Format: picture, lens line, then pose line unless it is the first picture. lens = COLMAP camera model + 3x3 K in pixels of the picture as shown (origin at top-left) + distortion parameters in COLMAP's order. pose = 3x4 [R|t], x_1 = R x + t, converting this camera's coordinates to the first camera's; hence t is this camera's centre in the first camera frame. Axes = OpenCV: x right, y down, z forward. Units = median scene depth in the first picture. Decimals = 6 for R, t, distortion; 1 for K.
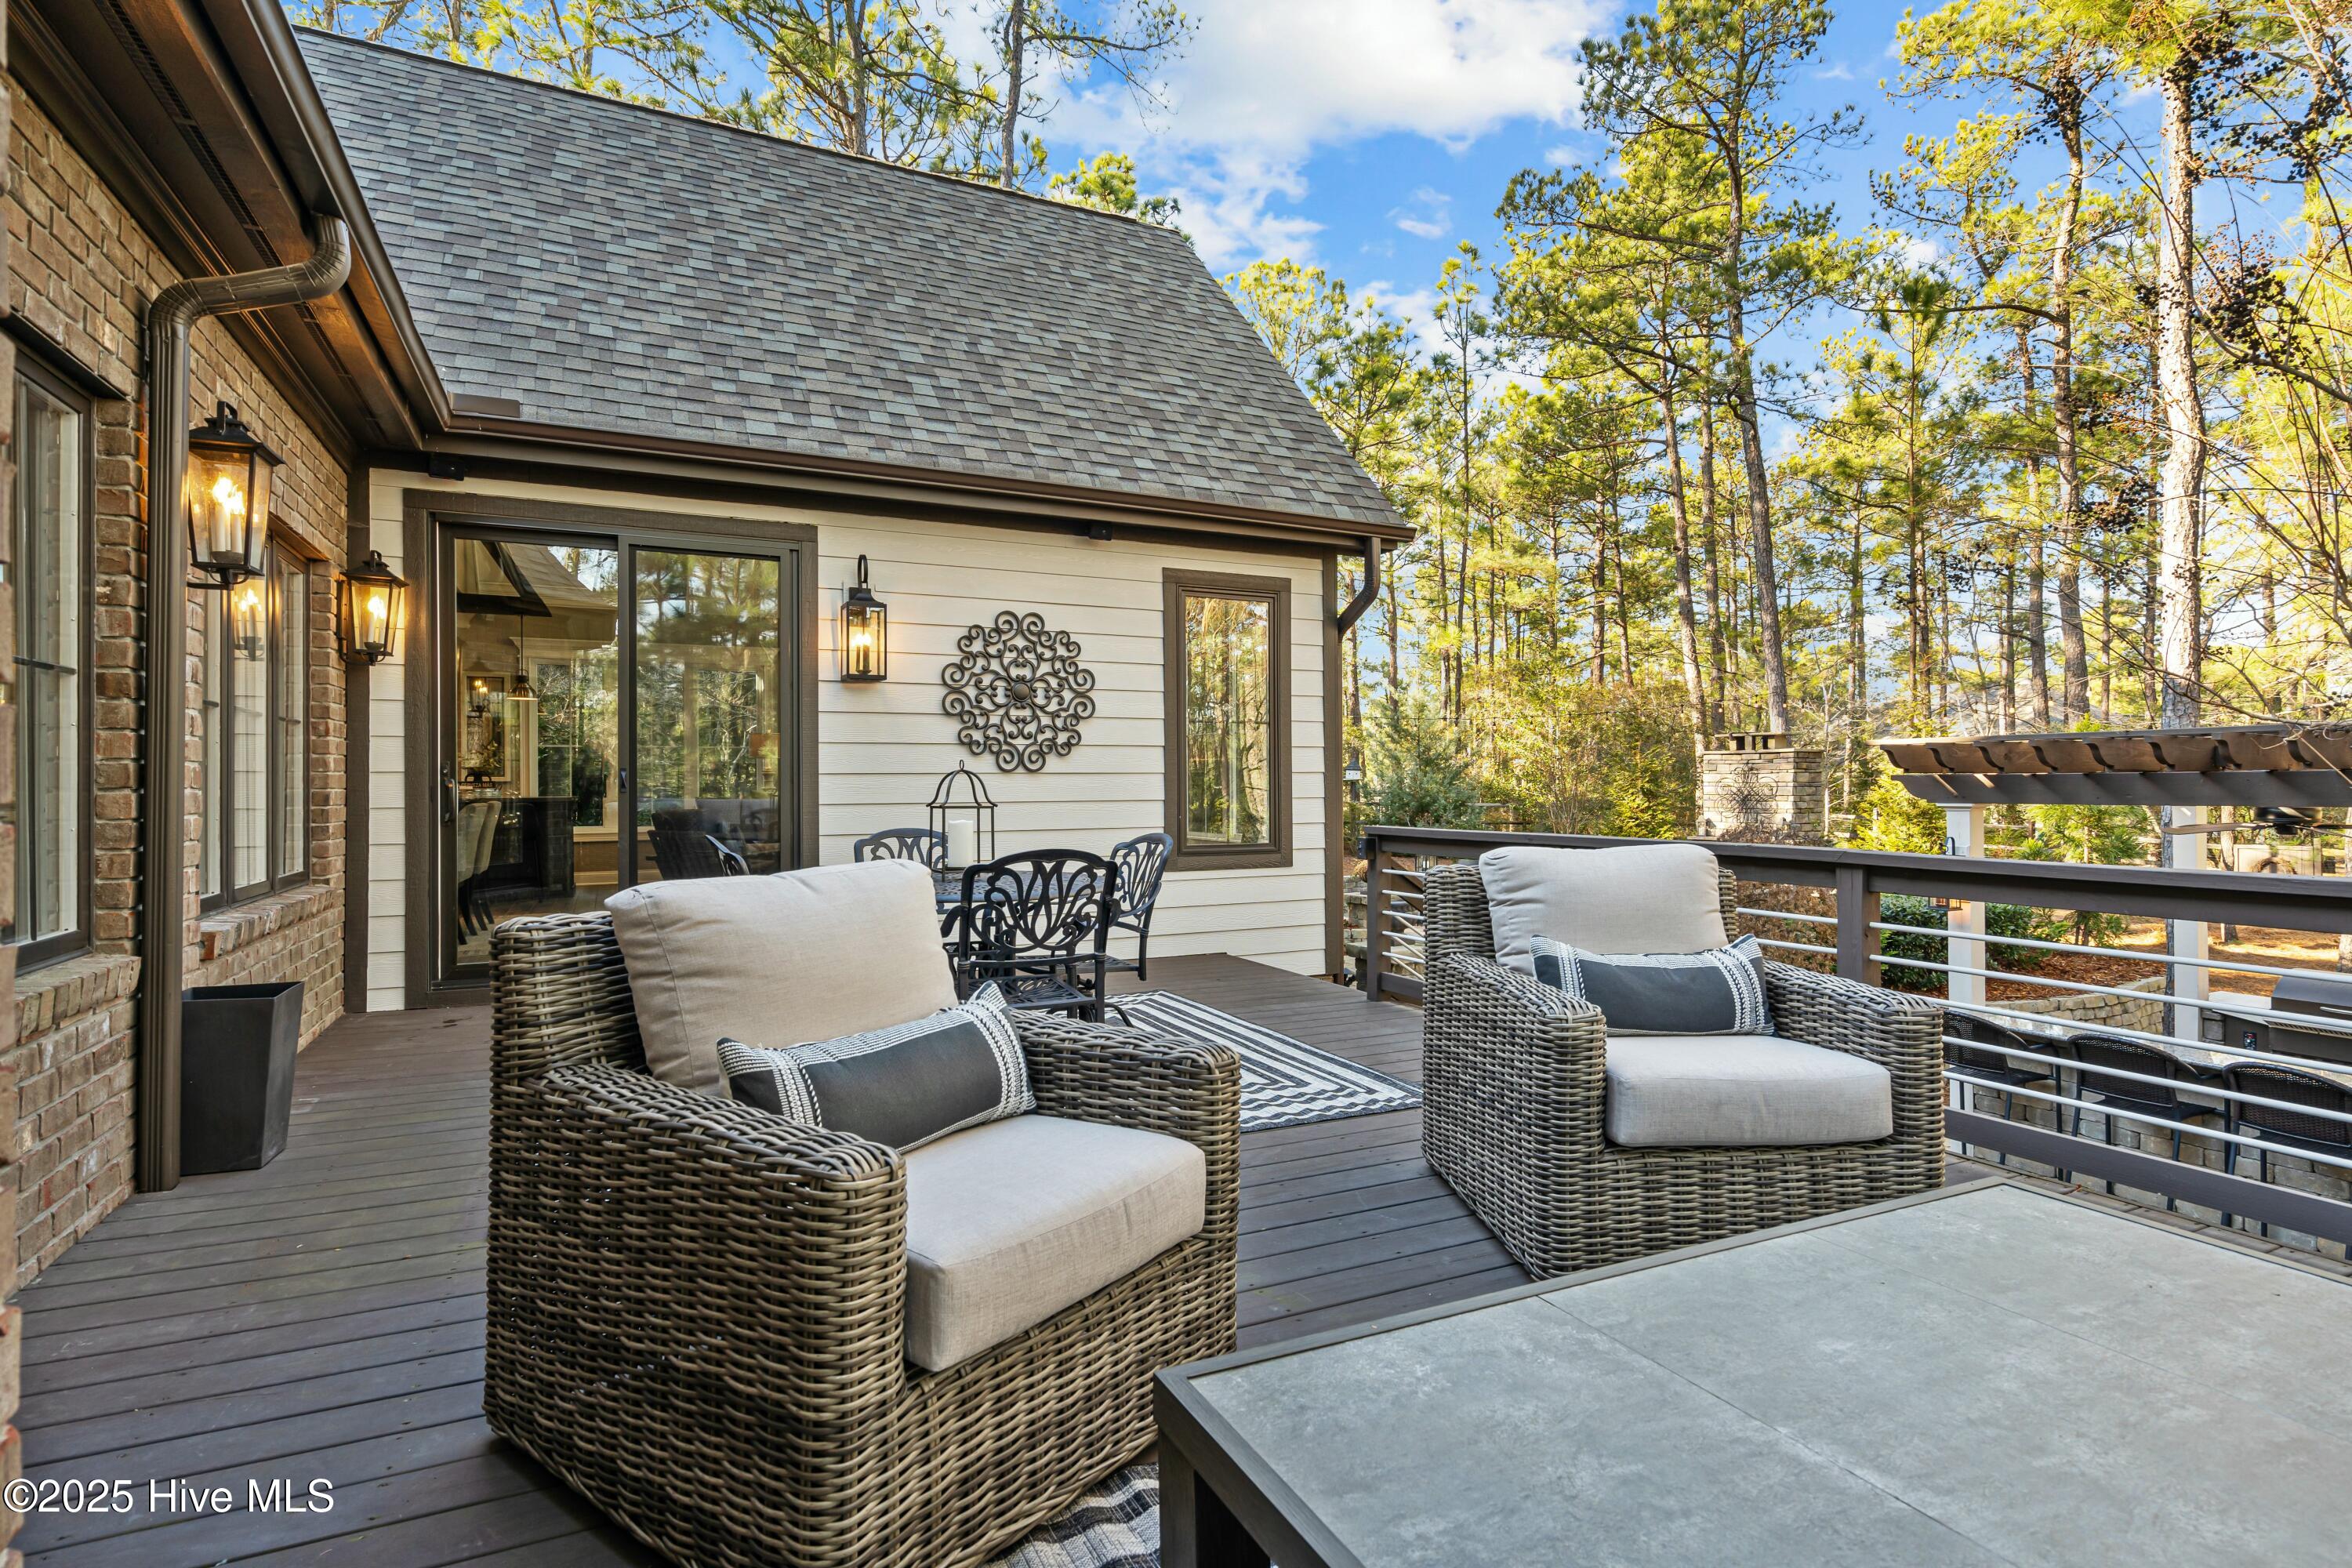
lens RADIAL K [[1154.8, 0, 1166.6], [0, 1154.8, 776.2], [0, 0, 1]] dist [-0.000336, 0.000296]
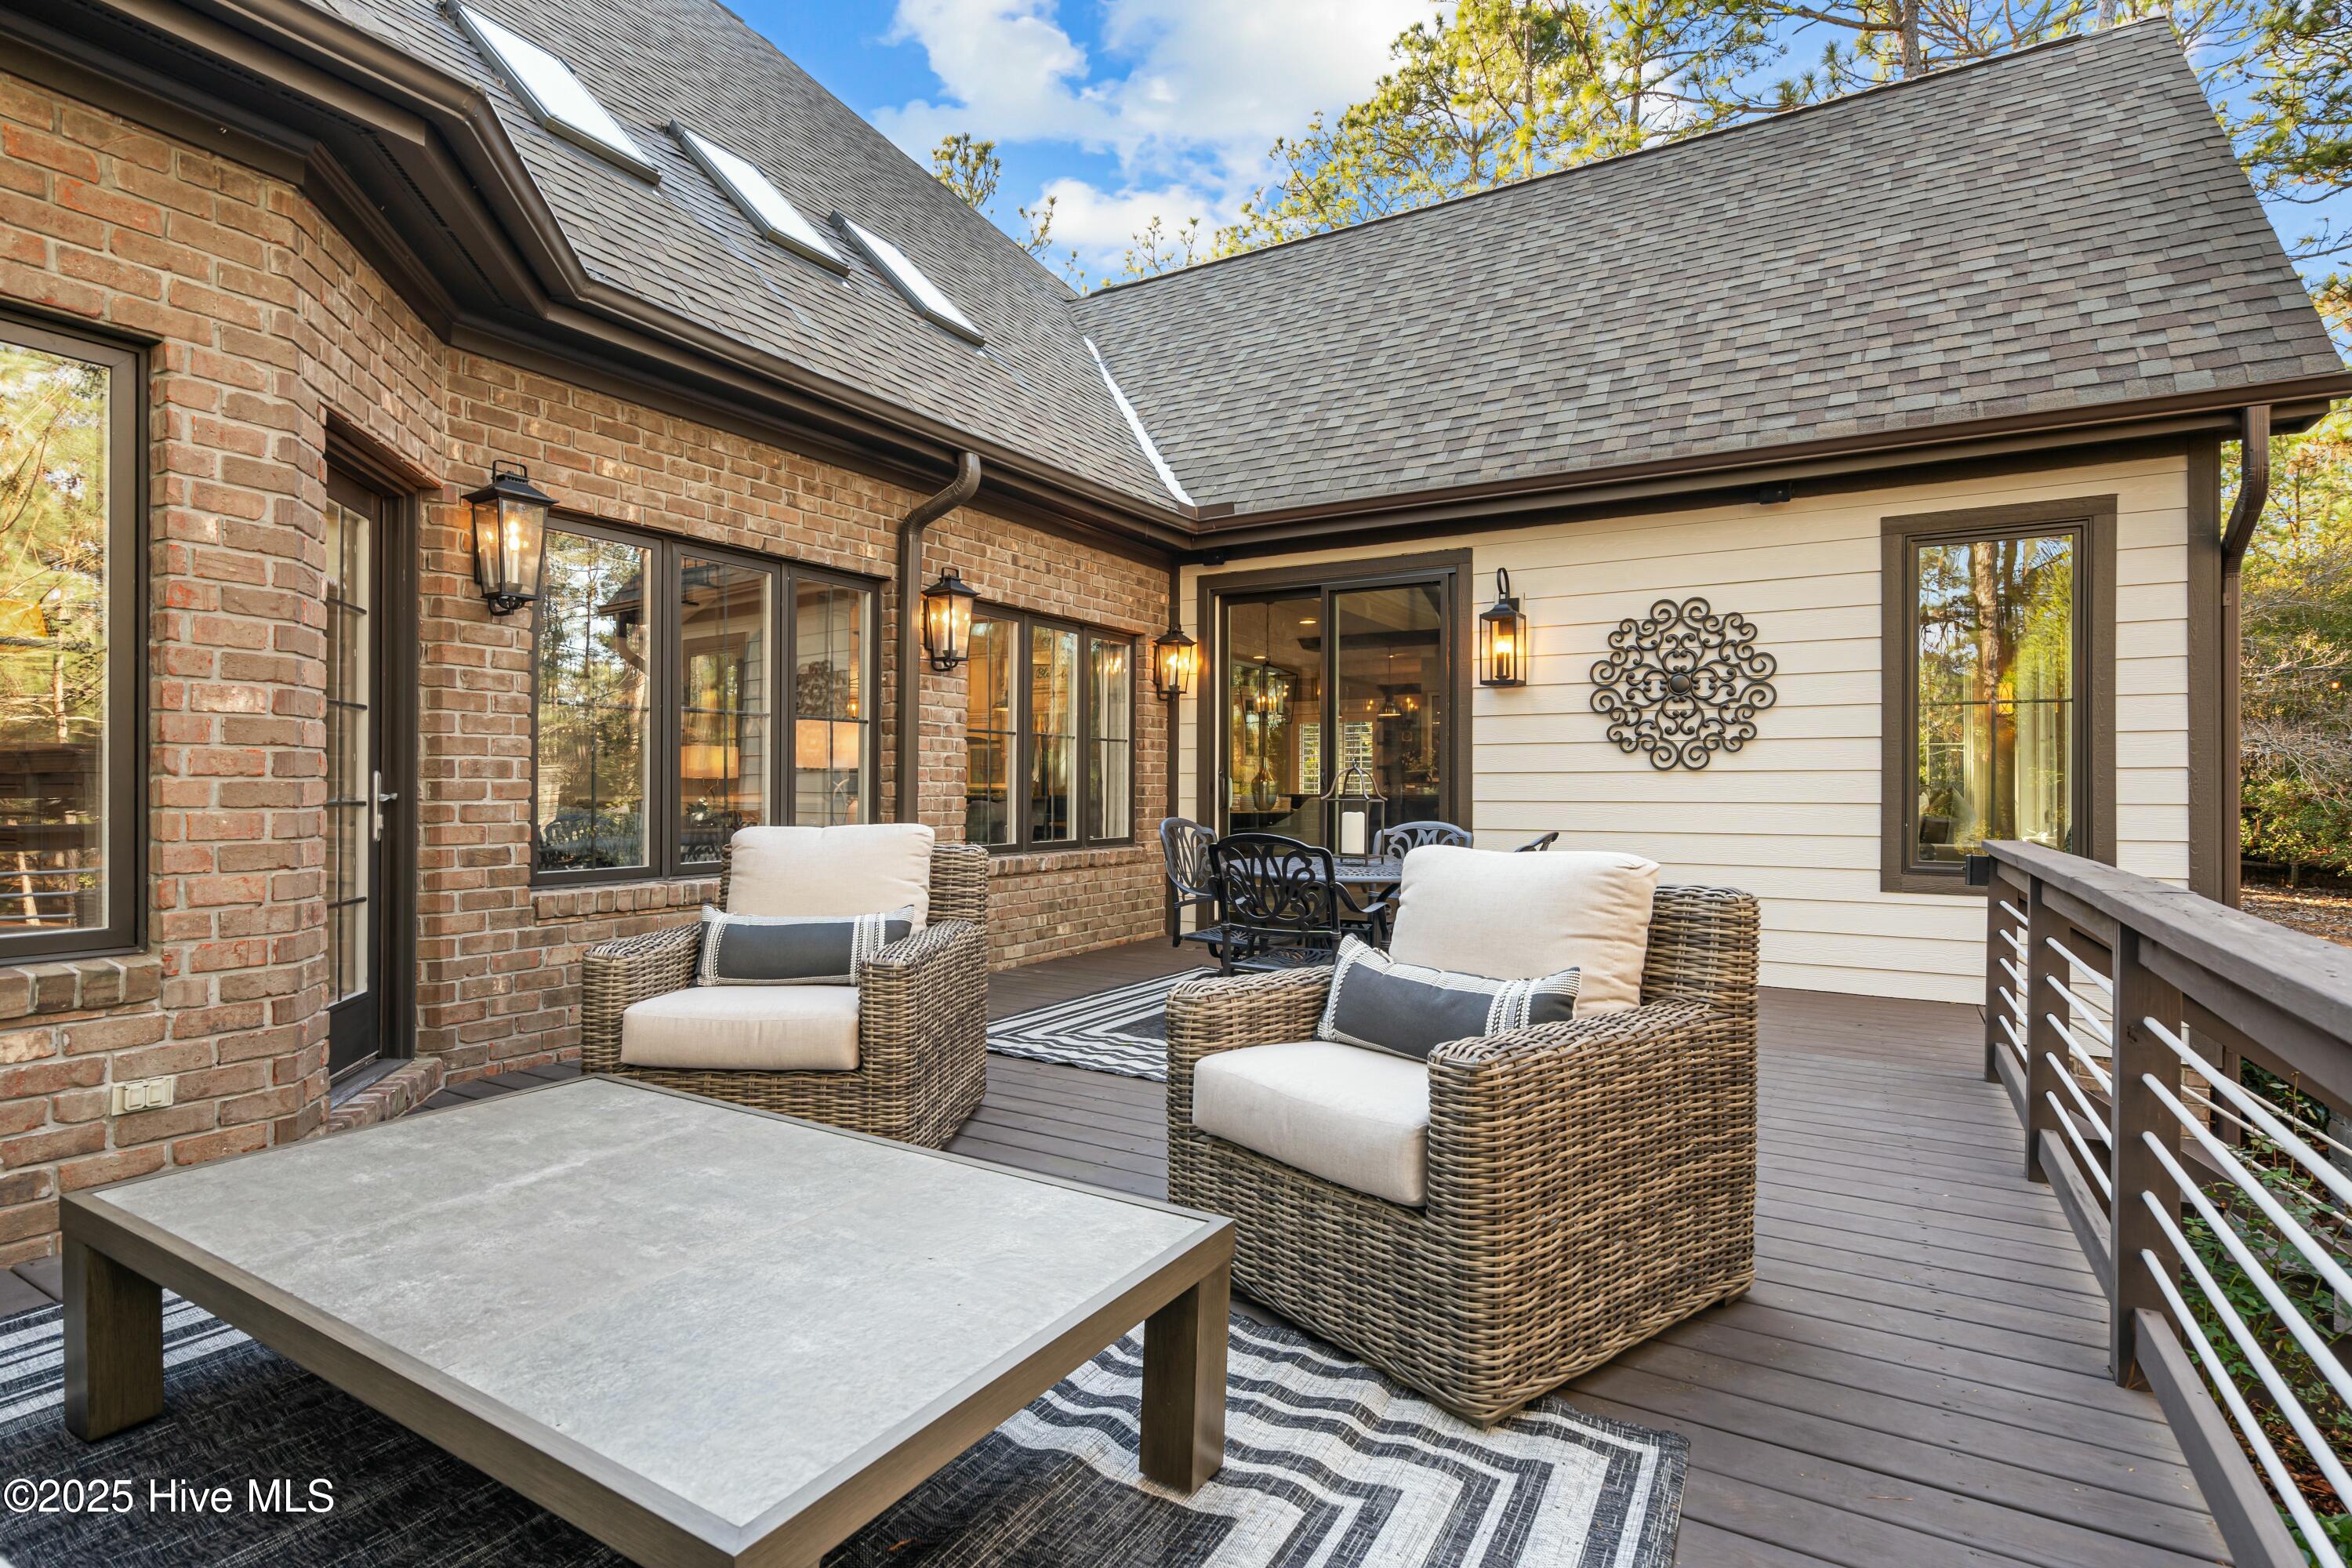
lens RADIAL K [[1154.8, 0, 1171.8], [0, 1154.8, 785.3], [0, 0, 1]] dist [-0.000336, 0.000296]
pose [[0.553740, 0.003472, -0.832682, 0.406527], [0.000814, 0.999989, 0.004711, 0.003736], [0.832689, -0.003286, 0.553731, 0.136498]]
